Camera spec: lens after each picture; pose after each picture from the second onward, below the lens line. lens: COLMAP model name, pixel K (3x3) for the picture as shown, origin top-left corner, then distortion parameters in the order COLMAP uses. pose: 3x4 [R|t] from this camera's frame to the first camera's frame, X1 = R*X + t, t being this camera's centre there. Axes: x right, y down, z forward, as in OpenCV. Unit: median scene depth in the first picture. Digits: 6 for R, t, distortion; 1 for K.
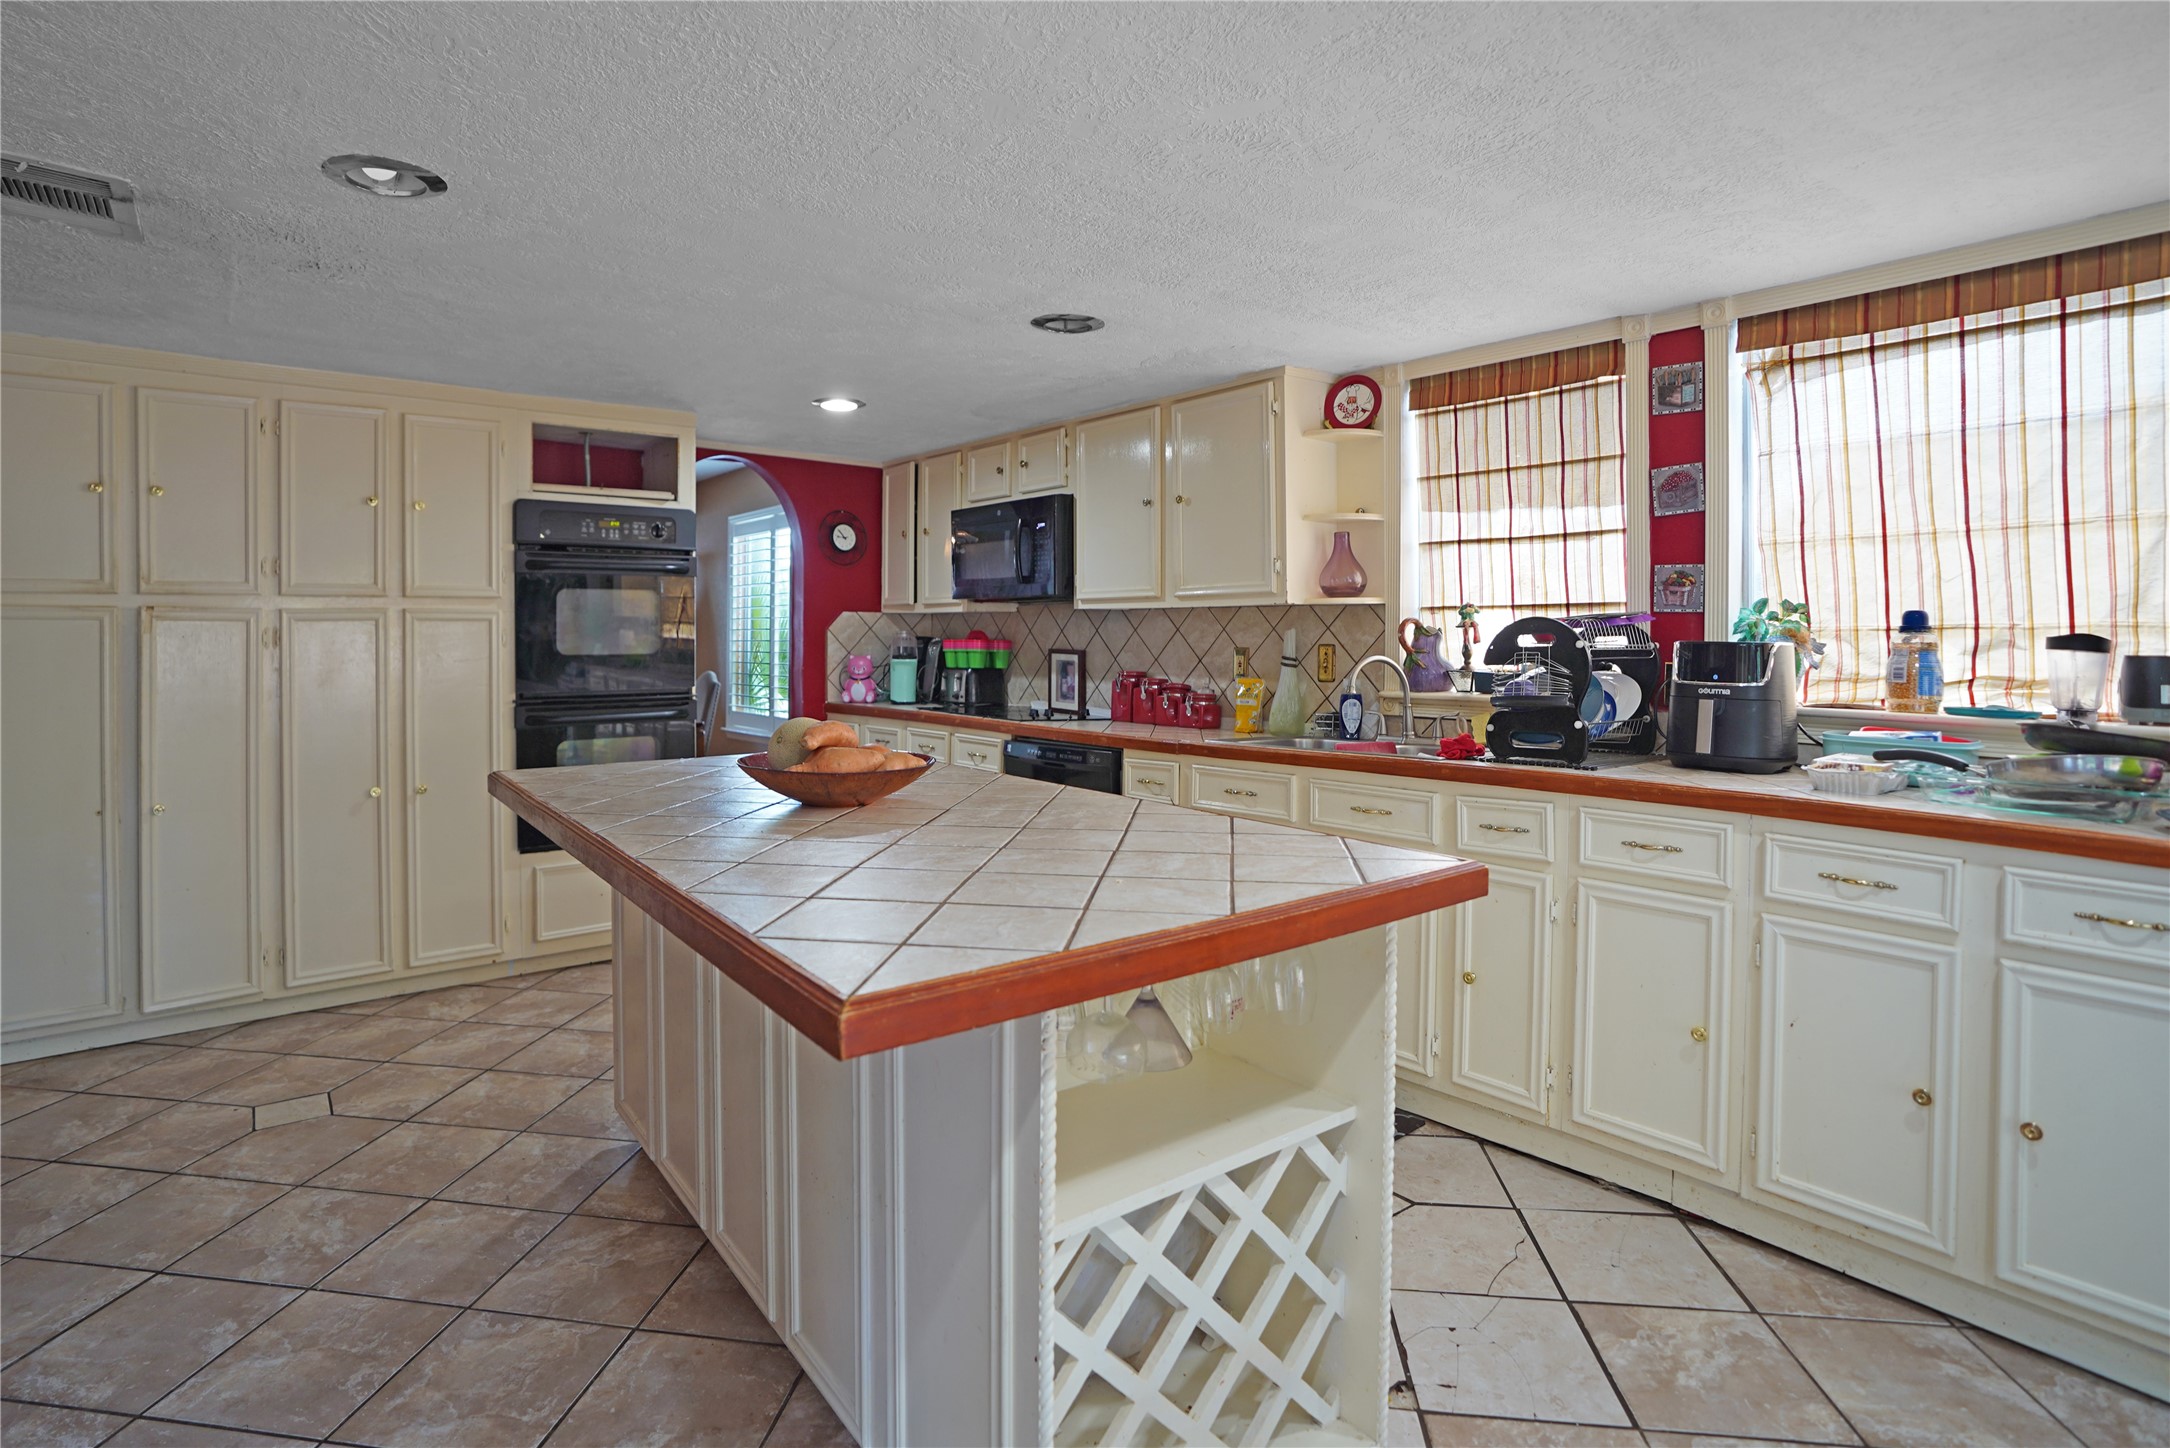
lens RADIAL K [[1102.9, 0, 1075.2], [0, 1102.9, 651.0], [0, 0, 1]] dist [-0.067273, 0.019151]
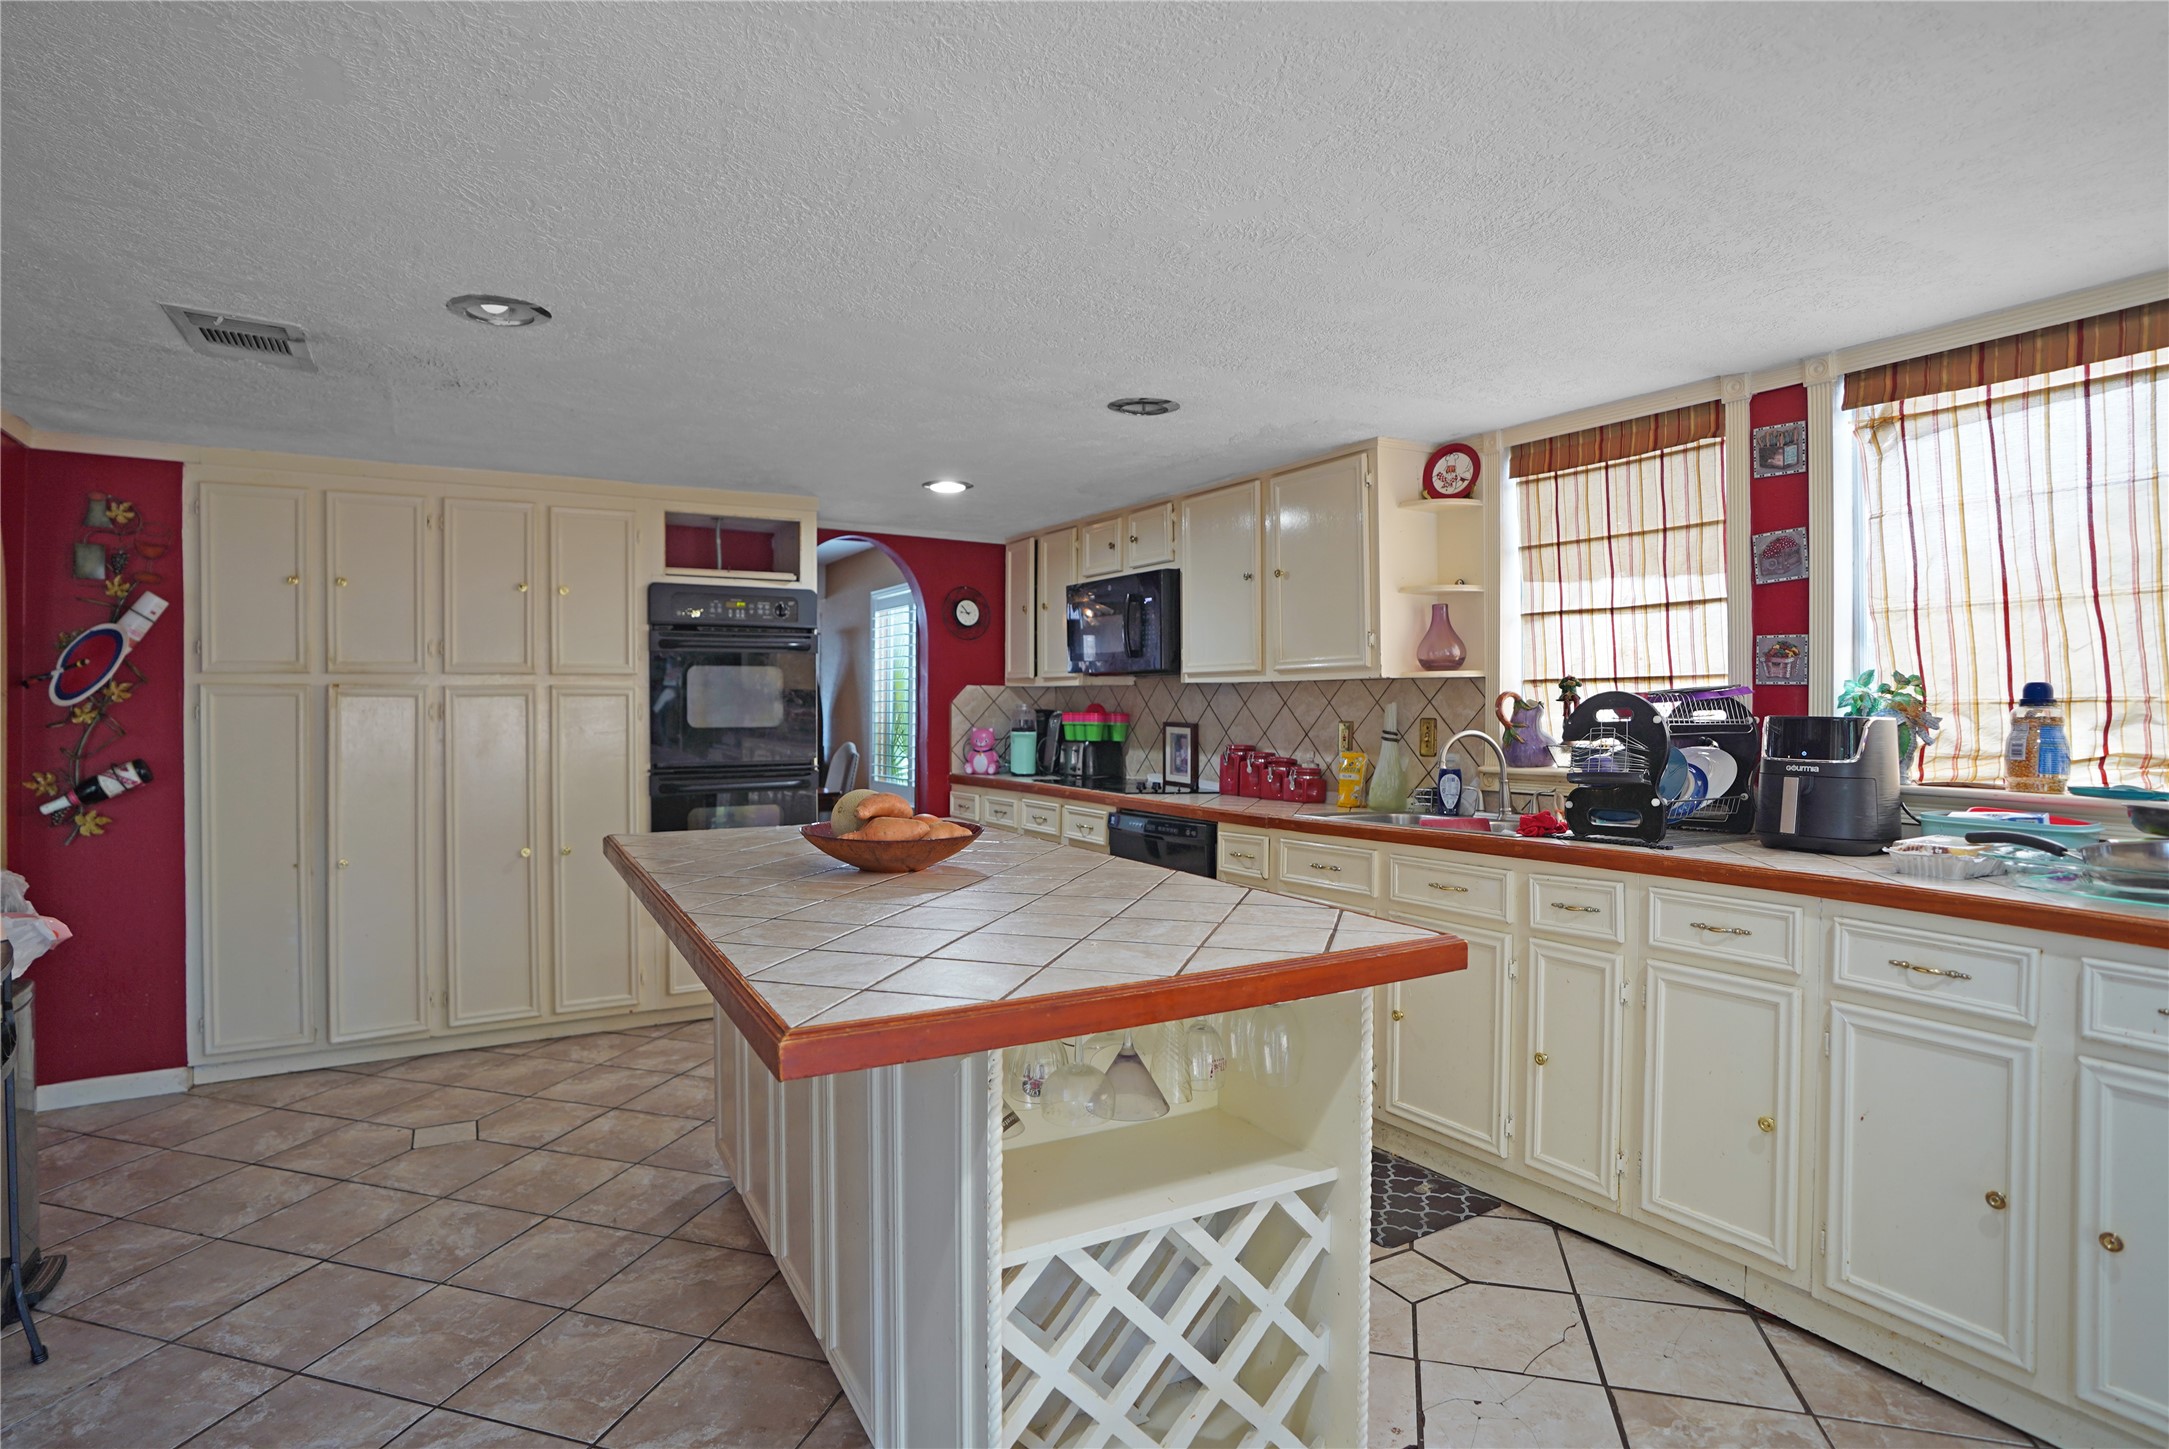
lens RADIAL K [[1127.4, 0, 1084.5], [0, 1127.4, 724.5], [0, 0, 1]] dist [-0.075813, 0.024198]
pose [[0.989593, 0.001129, -0.143887, 0.089713], [-0.000938, 0.999999, 0.001390, -0.001850], [0.143889, -0.001241, 0.989593, -0.042684]]
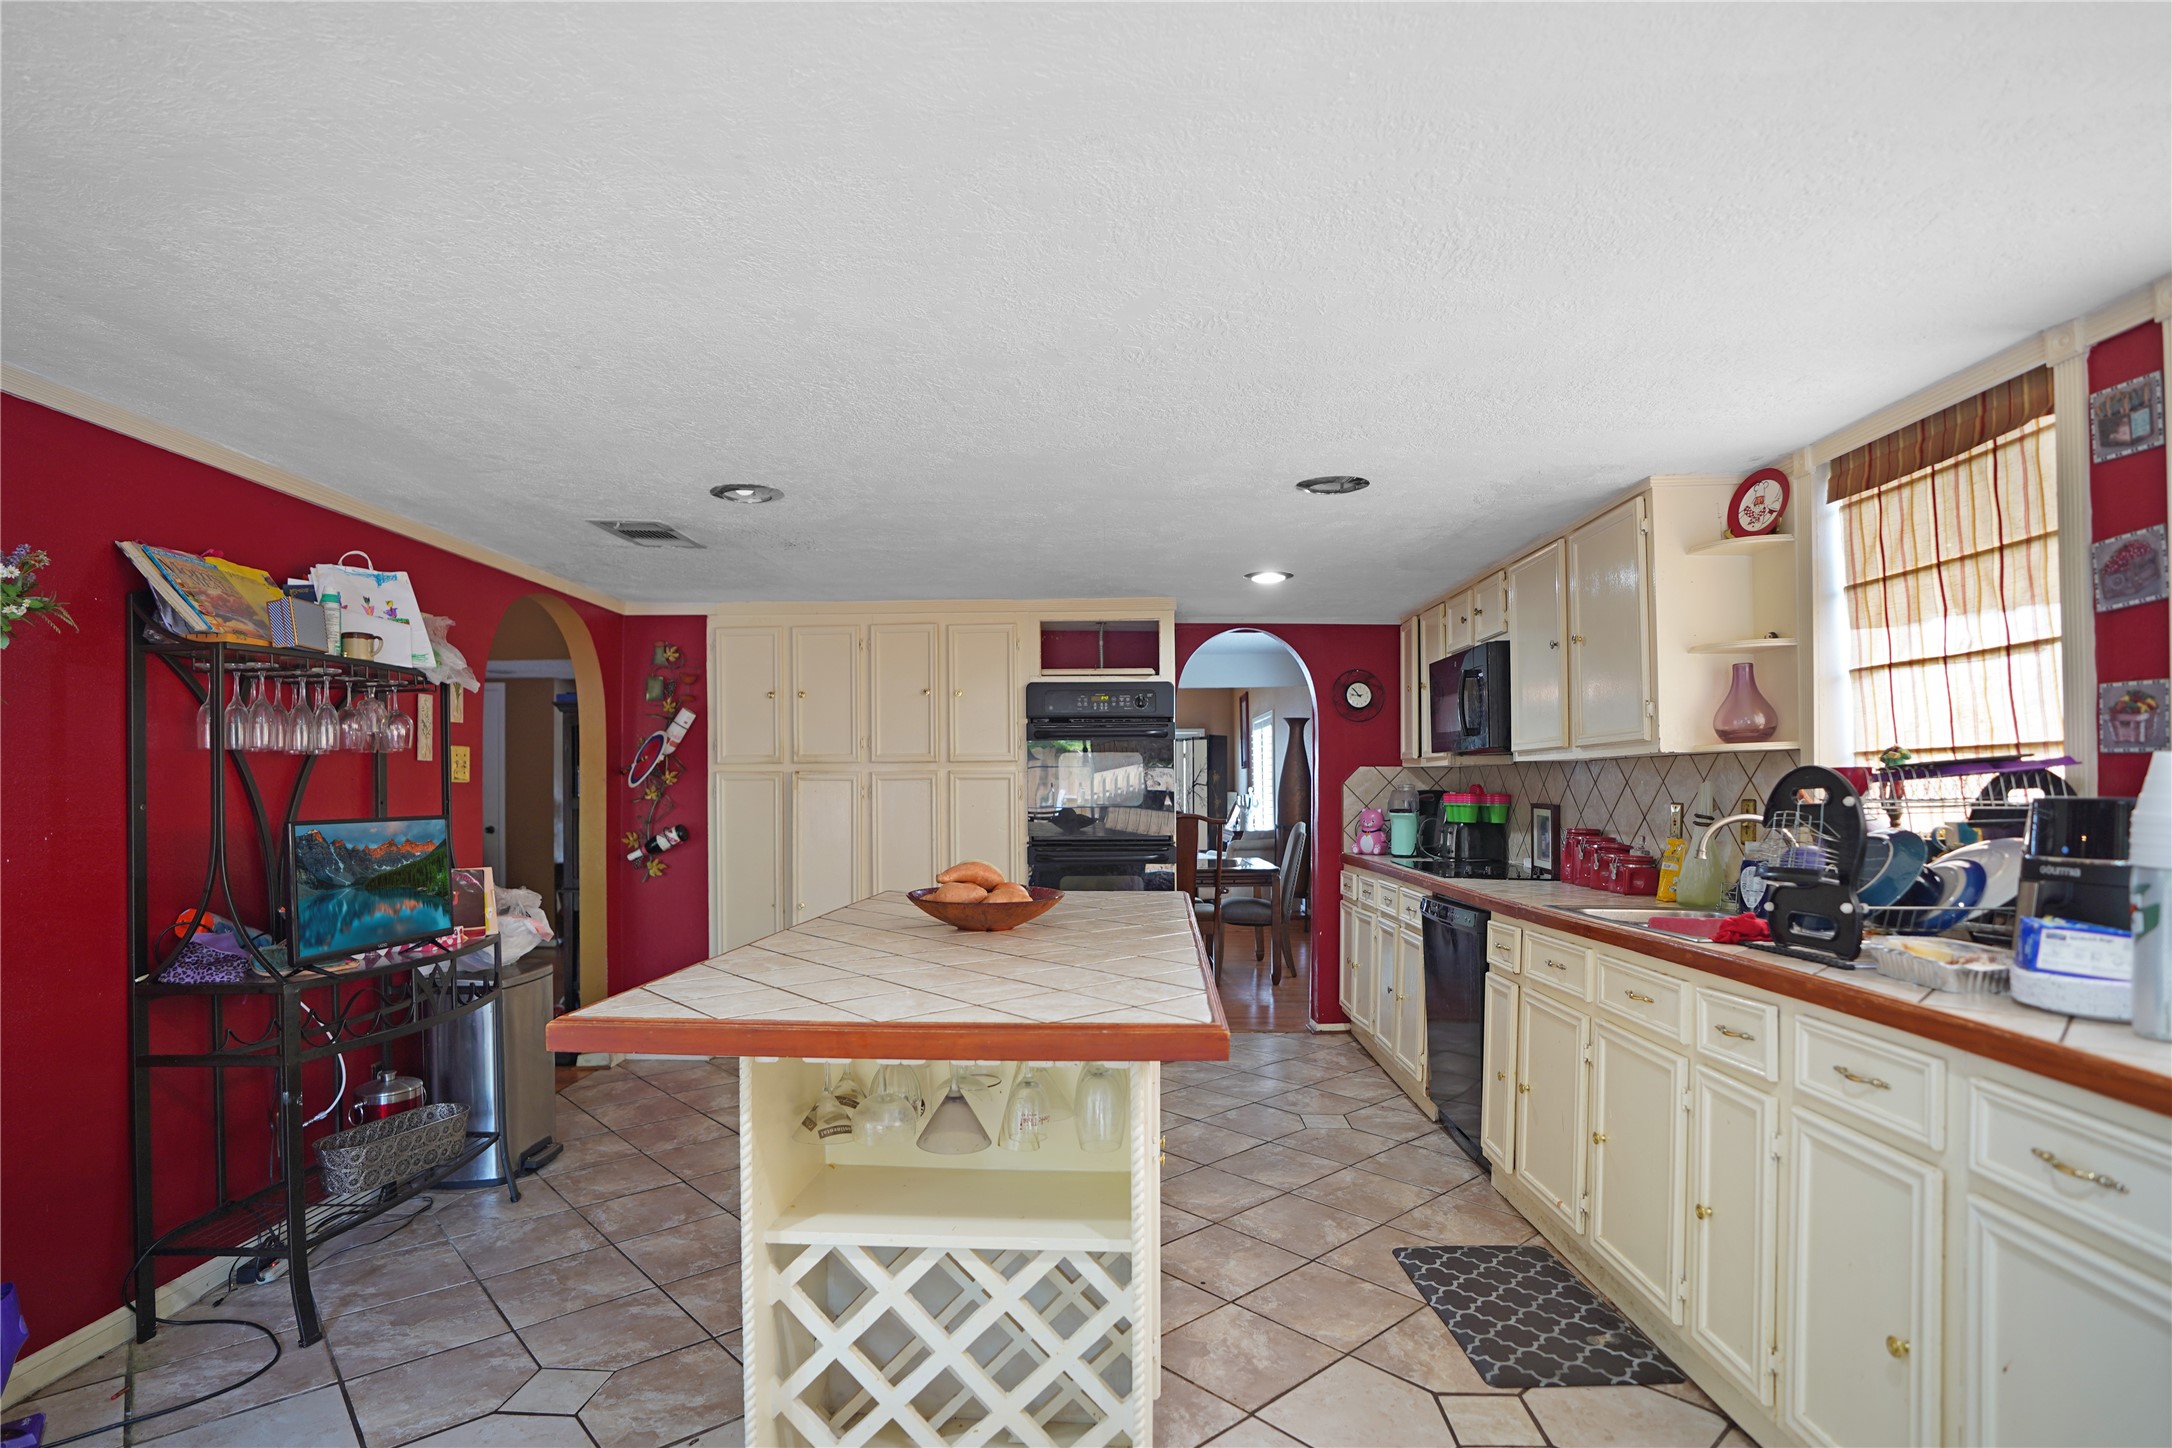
lens RADIAL K [[1086.4, 0, 1093.3], [0, 1086.4, 801.0], [0, 0, 1]] dist [-0.066924, 0.020392]
pose [[0.764840, 0.004455, -0.644205, 0.475124], [-0.006381, 0.999979, -0.000661, -0.001690], [0.644189, 0.004616, 0.764853, 0.096794]]
